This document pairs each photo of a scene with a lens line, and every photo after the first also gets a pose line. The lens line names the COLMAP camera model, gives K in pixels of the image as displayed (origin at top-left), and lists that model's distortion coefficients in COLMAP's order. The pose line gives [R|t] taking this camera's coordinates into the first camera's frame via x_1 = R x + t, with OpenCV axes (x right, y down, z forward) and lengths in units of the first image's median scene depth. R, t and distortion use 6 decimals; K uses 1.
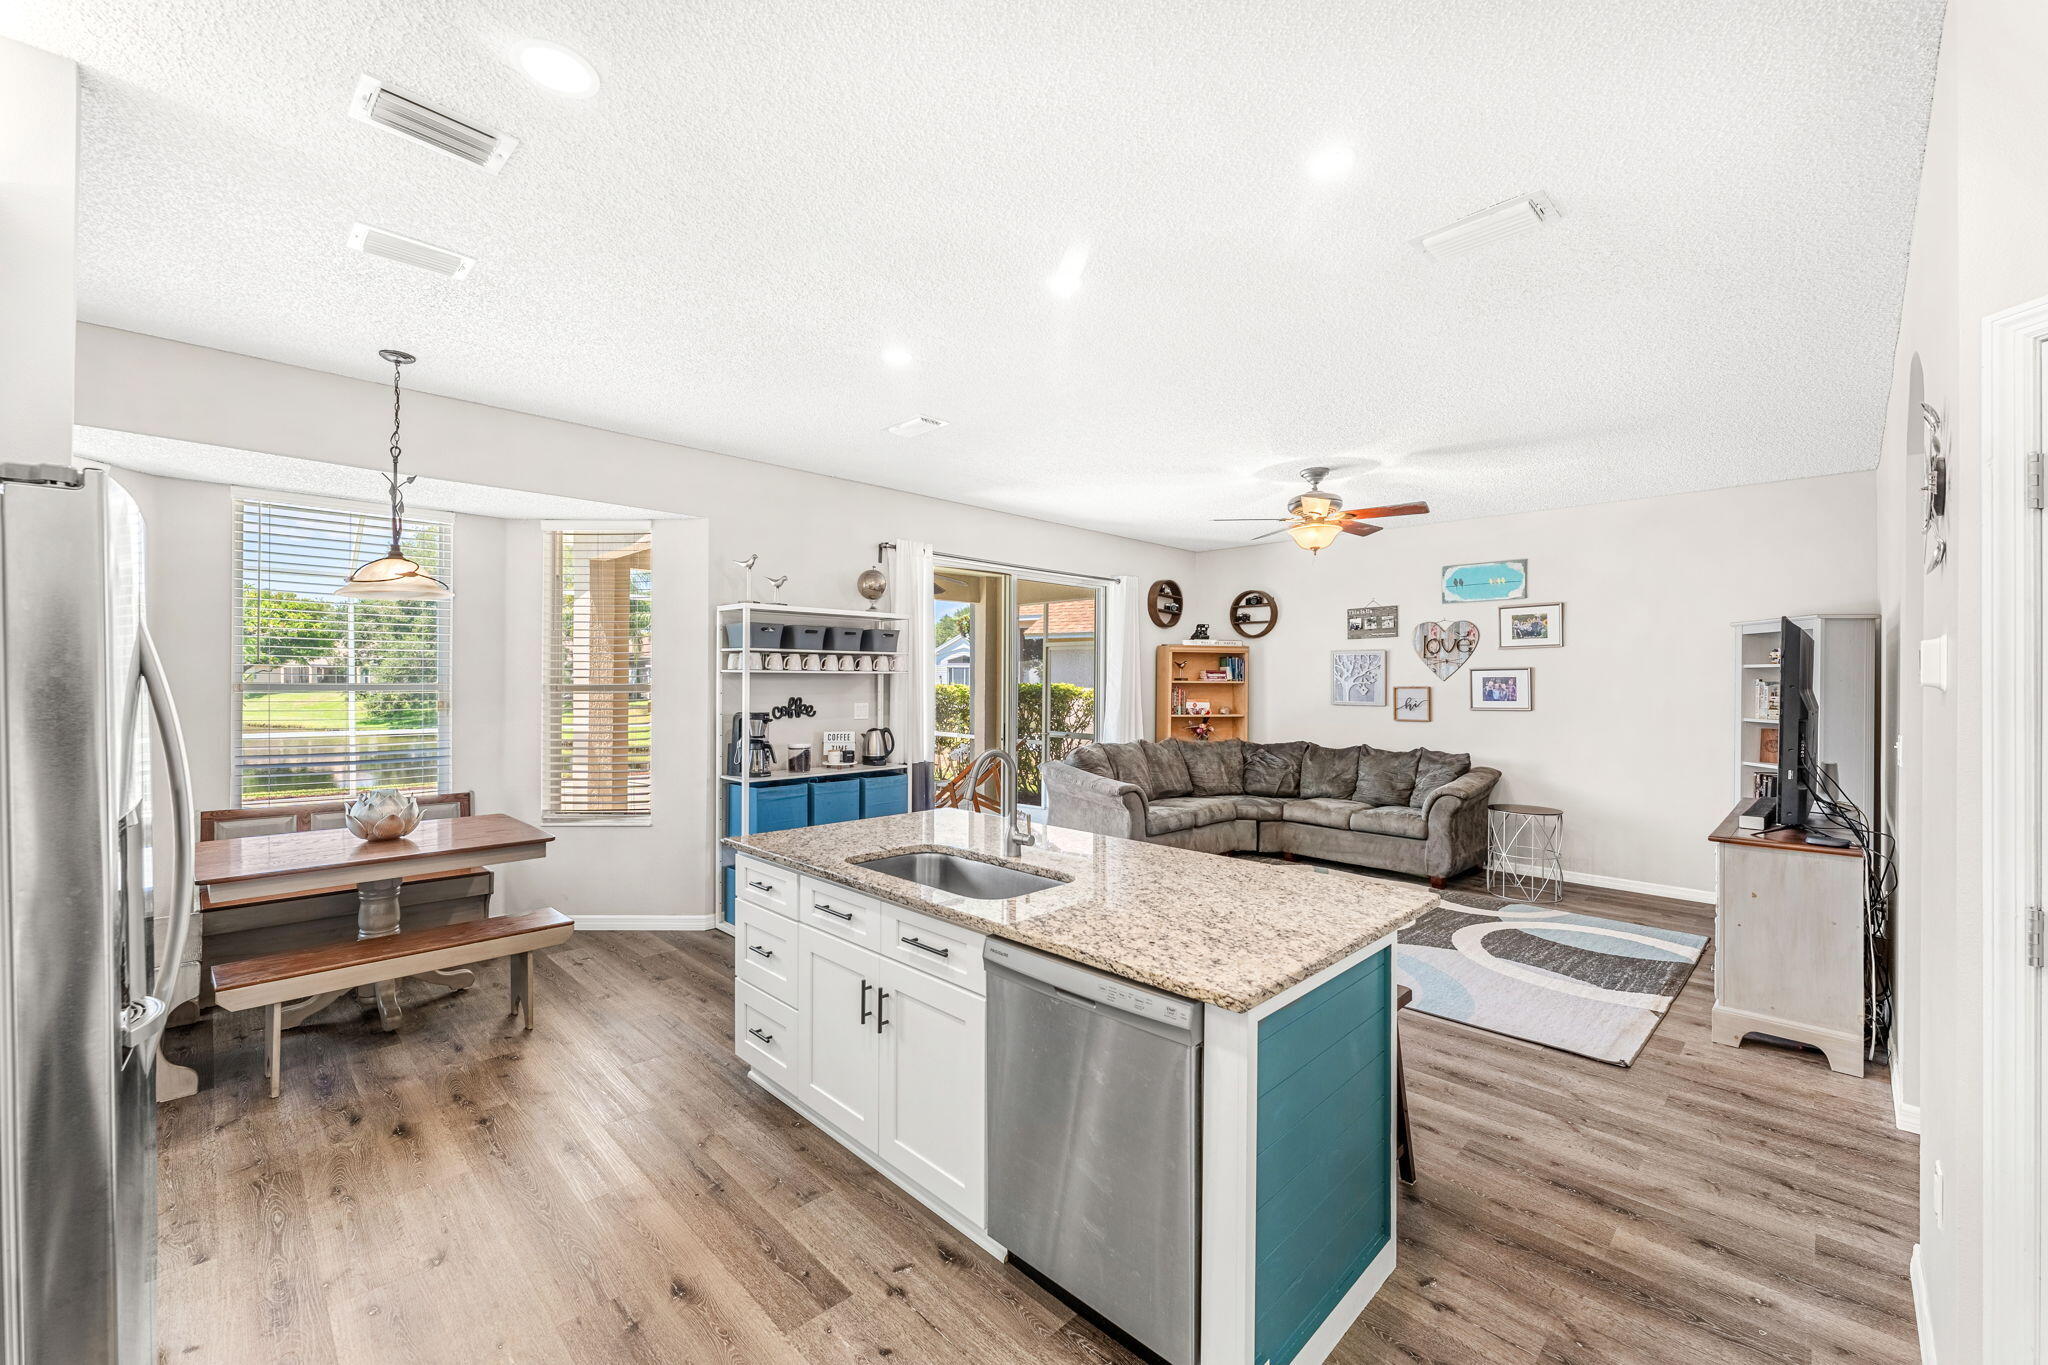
lens RADIAL K [[825.6, 0, 1030.6], [0, 825.6, 675.7], [0, 0, 1]] dist [0.001454, -0.000002]
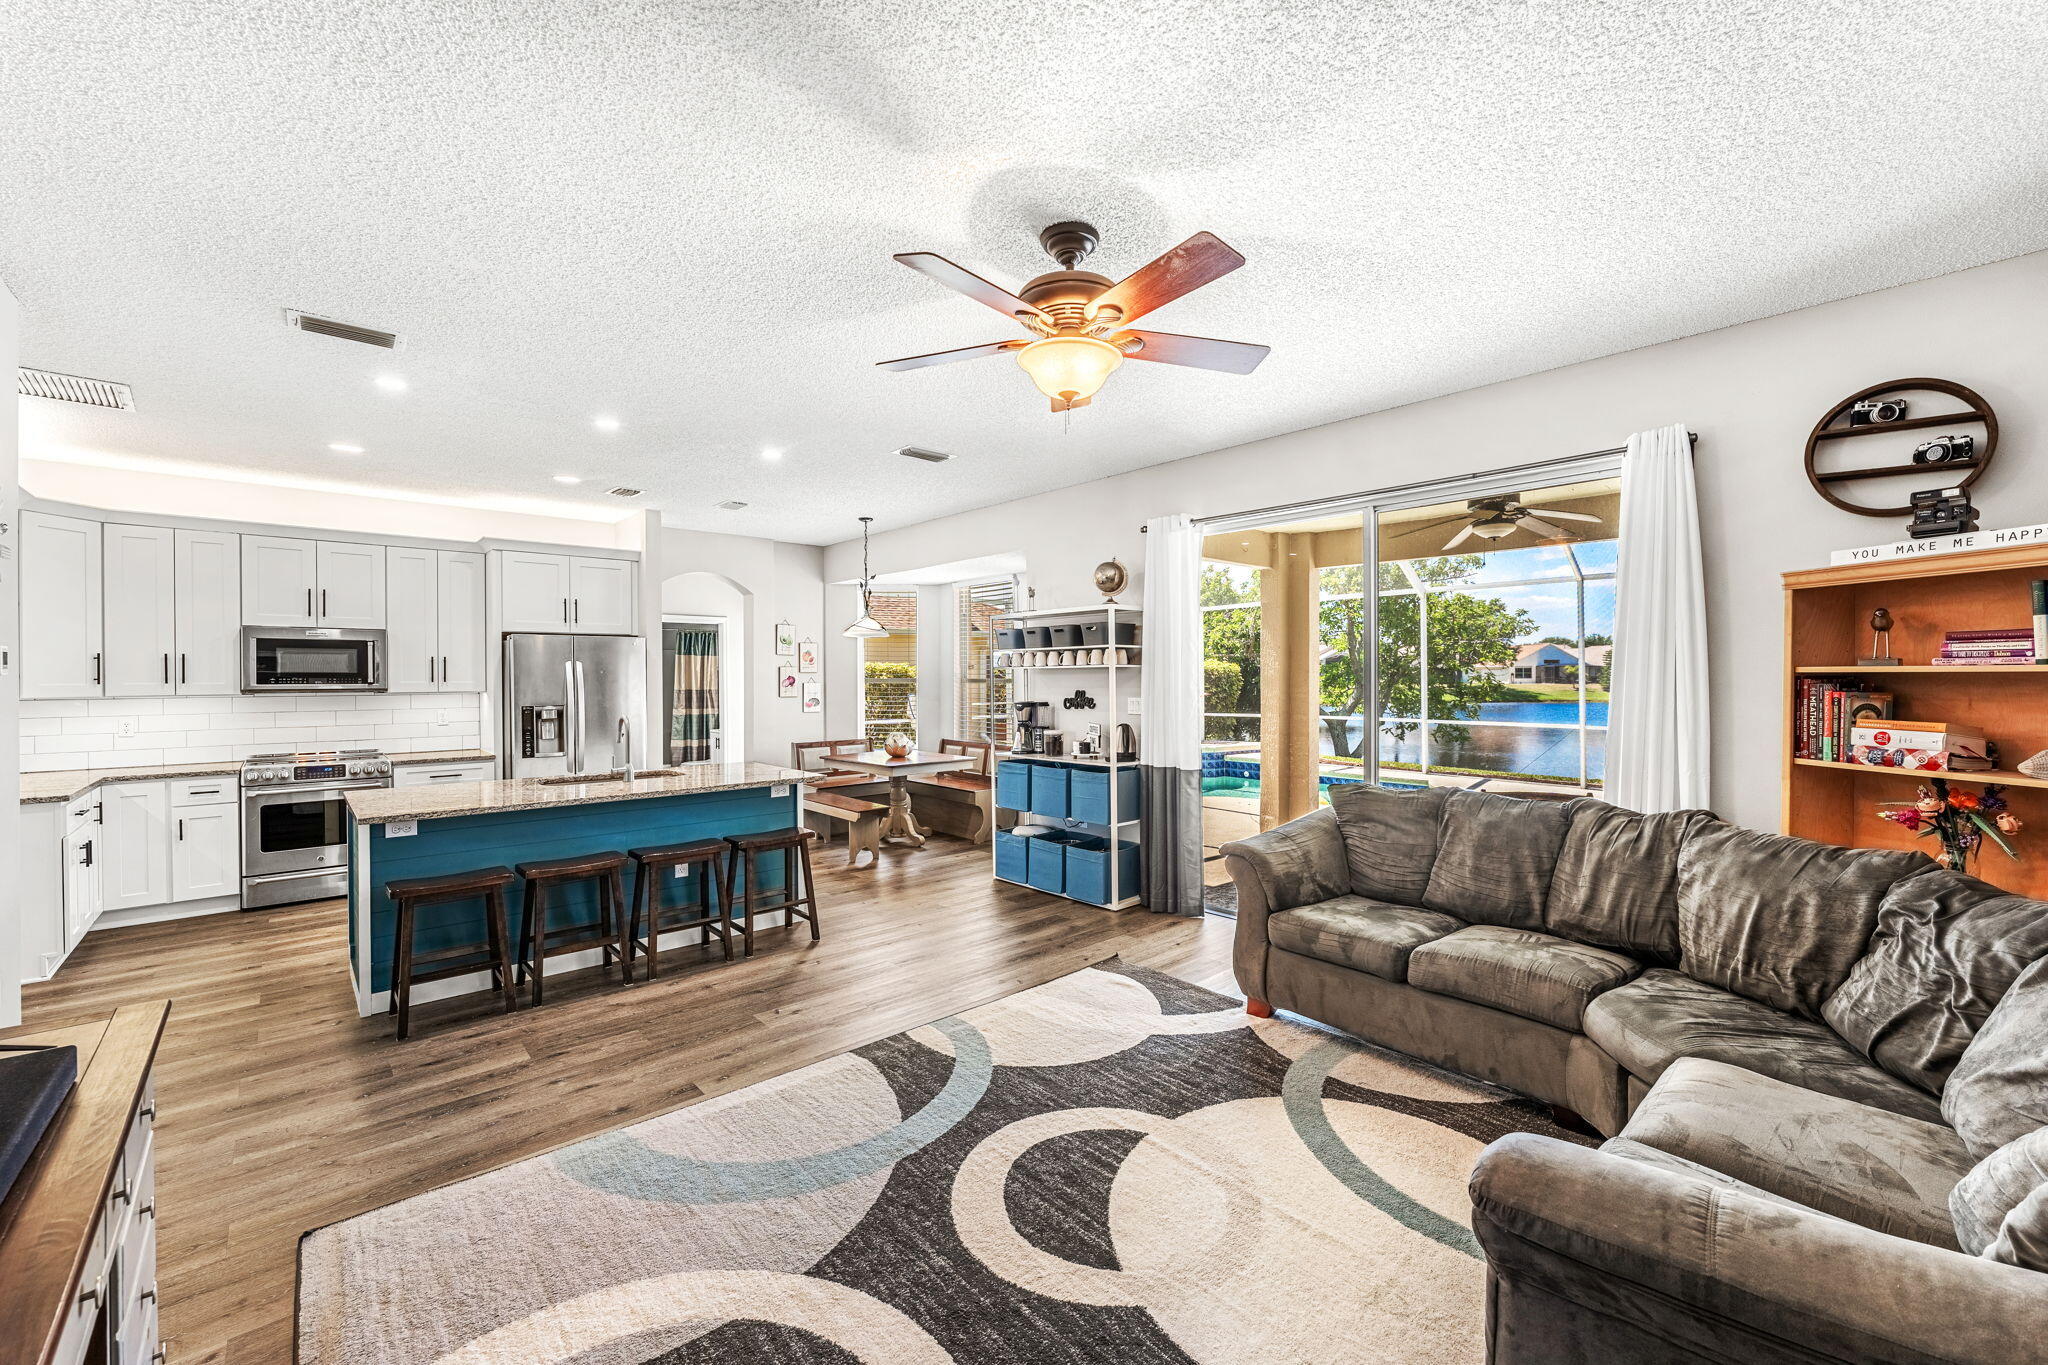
lens RADIAL K [[823.3, 0, 1019.3], [0, 823.3, 678.1], [0, 0, 1]] dist [-0.002301, -0.000117]
pose [[-0.063308, -0.003273, -0.997989, 0.677889], [0.009536, 0.999947, -0.003884, 0.011082], [0.997948, -0.009762, -0.063273, 0.816971]]
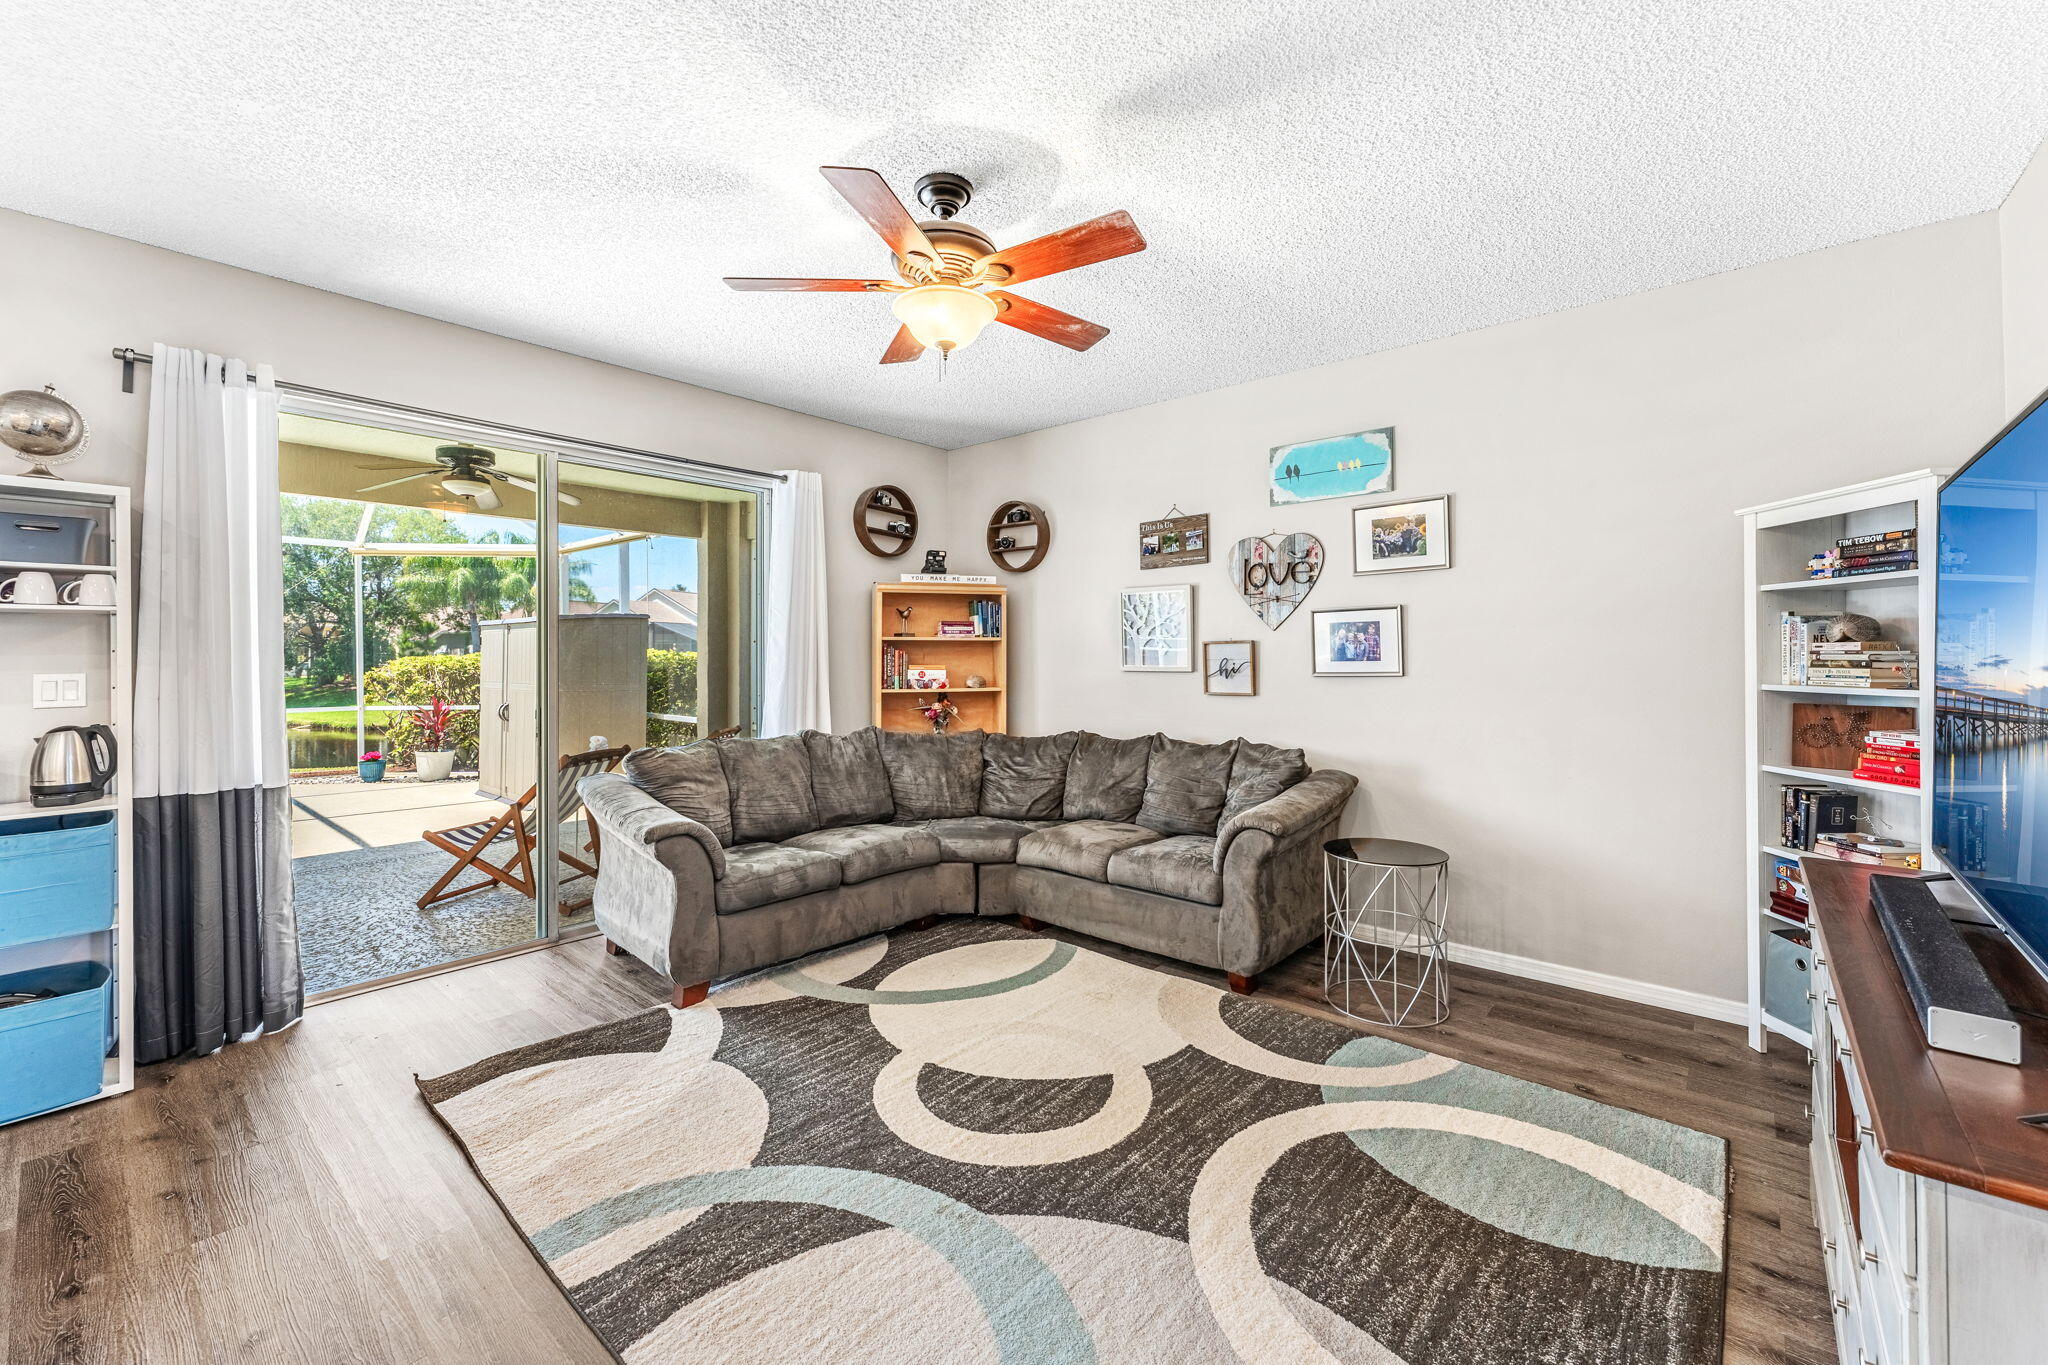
lens RADIAL K [[836.1, 0, 1034.9], [0, 836.1, 643.4], [0, 0, 1]] dist [0.000361, 0.000039]
pose [[0.997010, -0.007840, 0.076872, 0.290898], [0.008408, 0.999940, -0.007074, 0.020438], [-0.076811, 0.007699, 0.997016, 0.410943]]
